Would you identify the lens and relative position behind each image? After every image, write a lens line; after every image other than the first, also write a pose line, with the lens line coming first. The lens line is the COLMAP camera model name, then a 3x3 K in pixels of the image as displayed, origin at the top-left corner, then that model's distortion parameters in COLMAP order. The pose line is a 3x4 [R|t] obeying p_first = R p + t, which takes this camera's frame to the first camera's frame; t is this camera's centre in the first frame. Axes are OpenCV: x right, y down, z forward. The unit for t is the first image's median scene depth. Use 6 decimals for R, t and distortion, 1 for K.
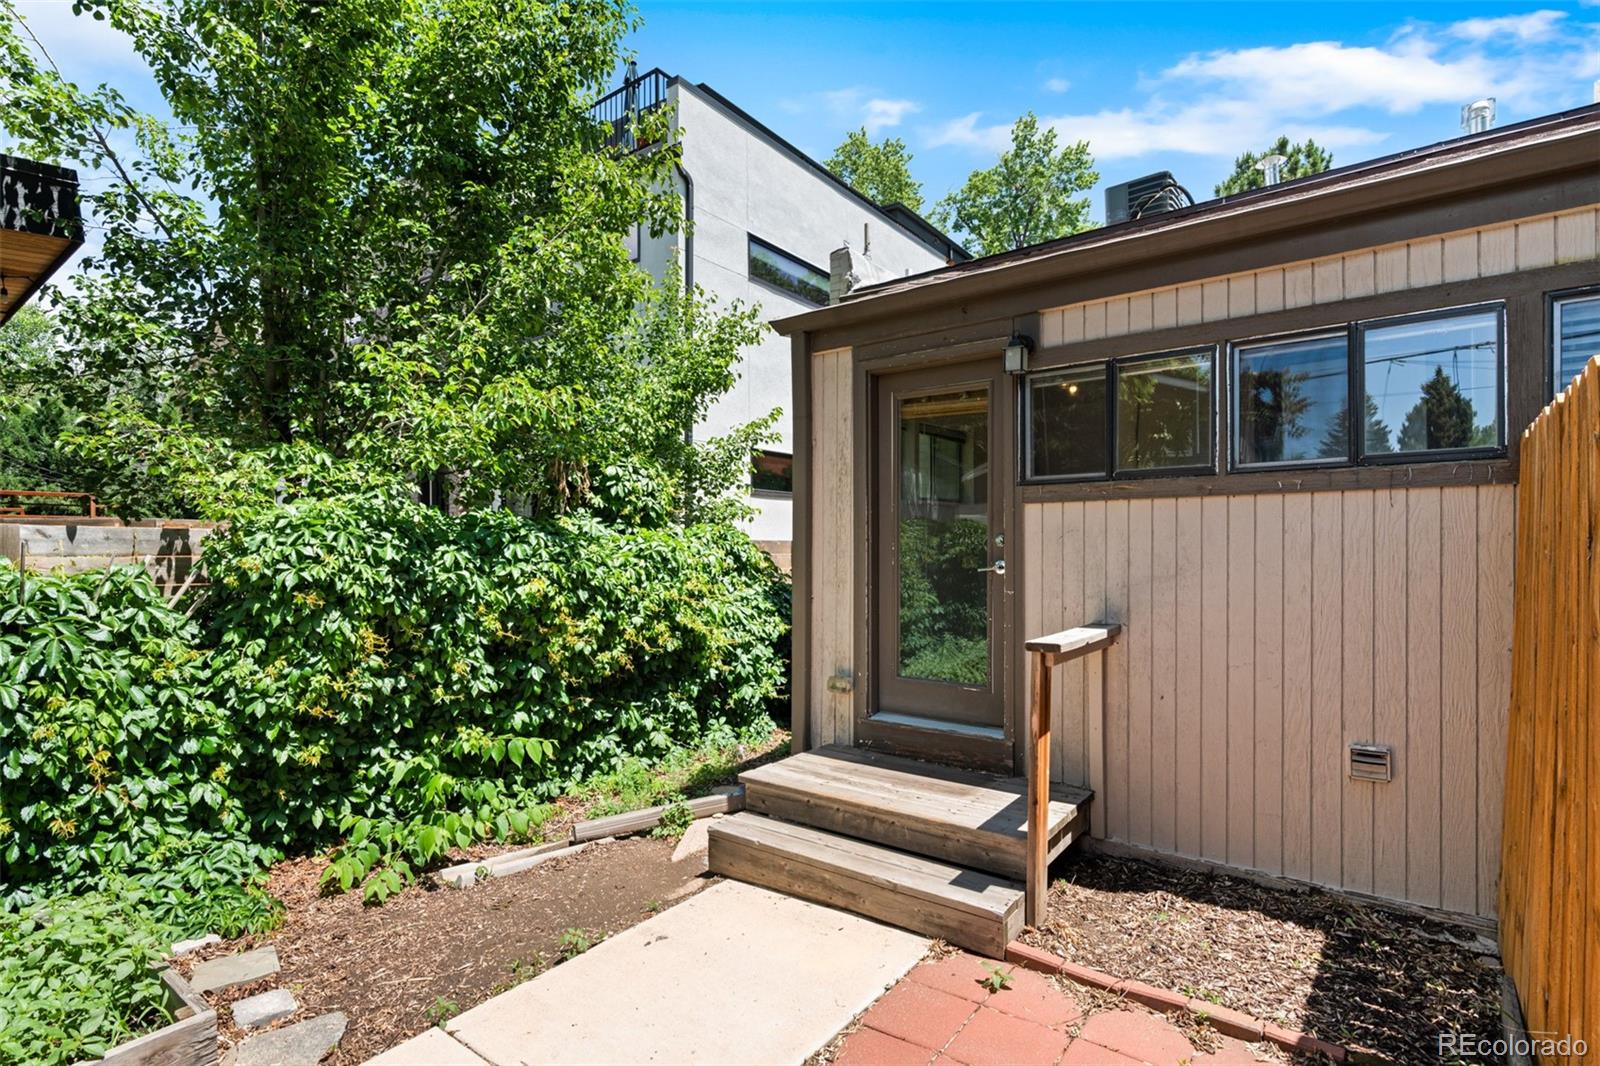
lens RADIAL K [[752.1, 0, 800.1], [0, 752.1, 545.7], [0, 0, 1]] dist [-0.011654, 0.004387]
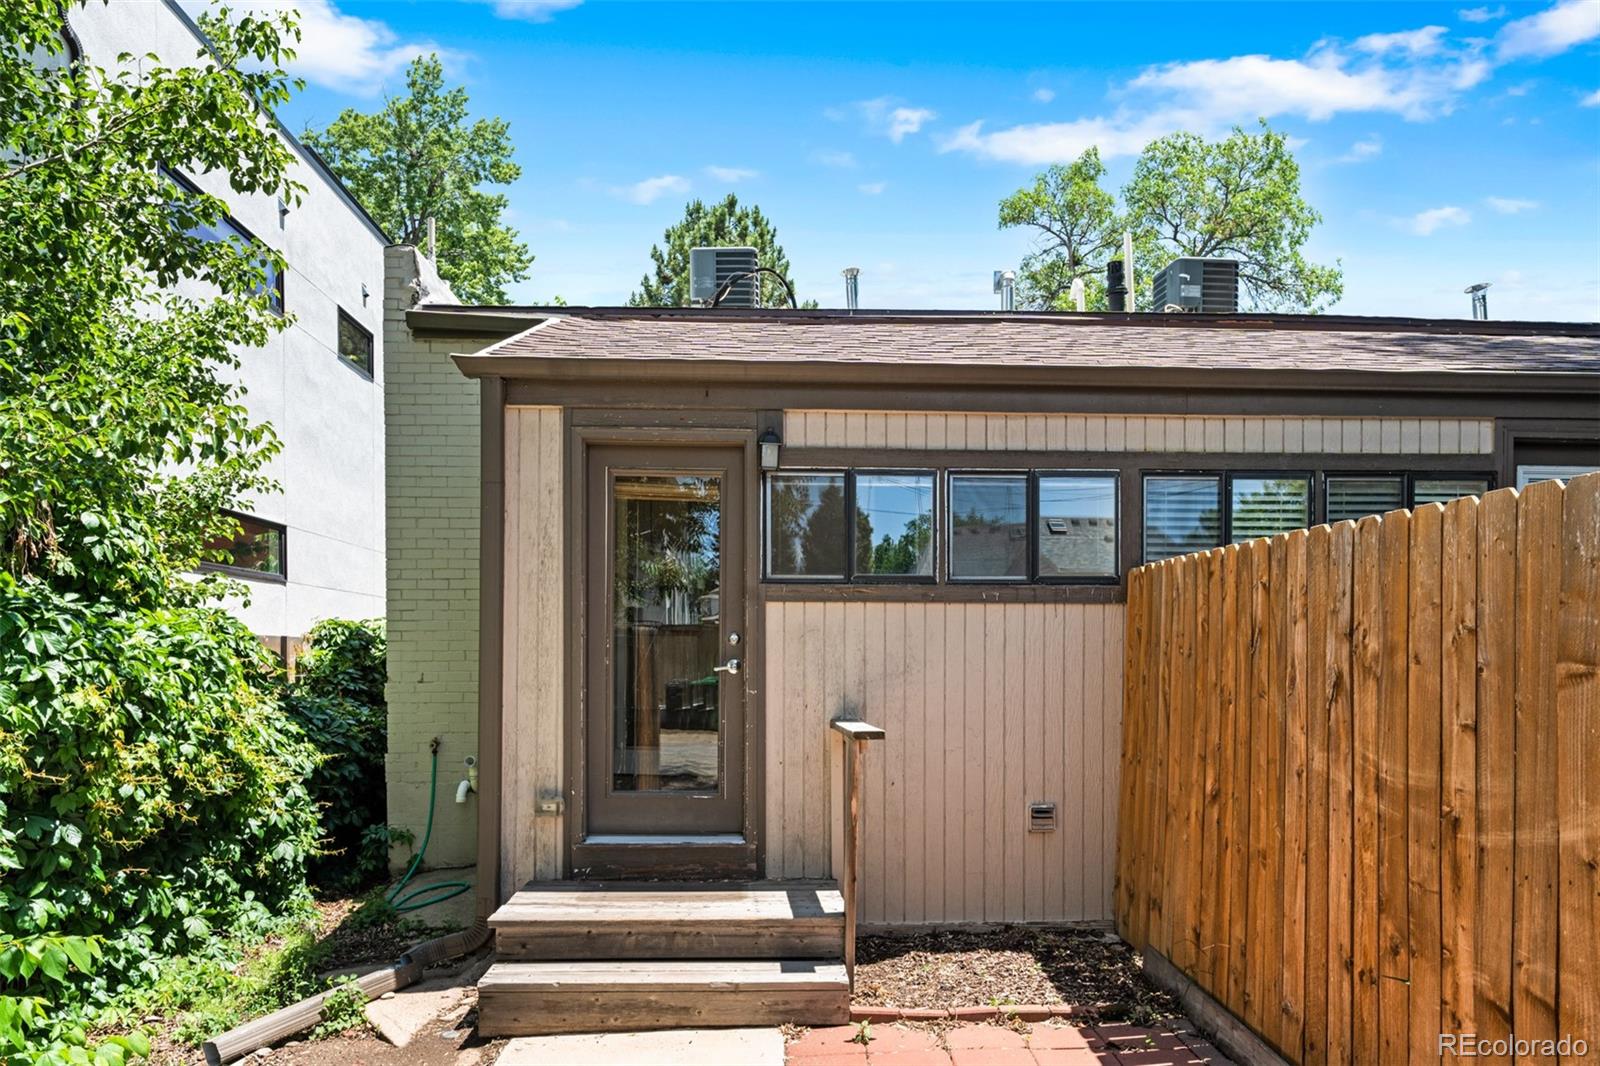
lens RADIAL K [[1052.3, 0, 791.3], [0, 1052.3, 647.0], [0, 0, 1]] dist [-0.006269, 0.000369]
pose [[0.775058, 0.012978, 0.631757, -0.483245], [-0.009471, 0.999915, -0.008921, 0.013836], [-0.631820, 0.000931, 0.775115, -0.081104]]
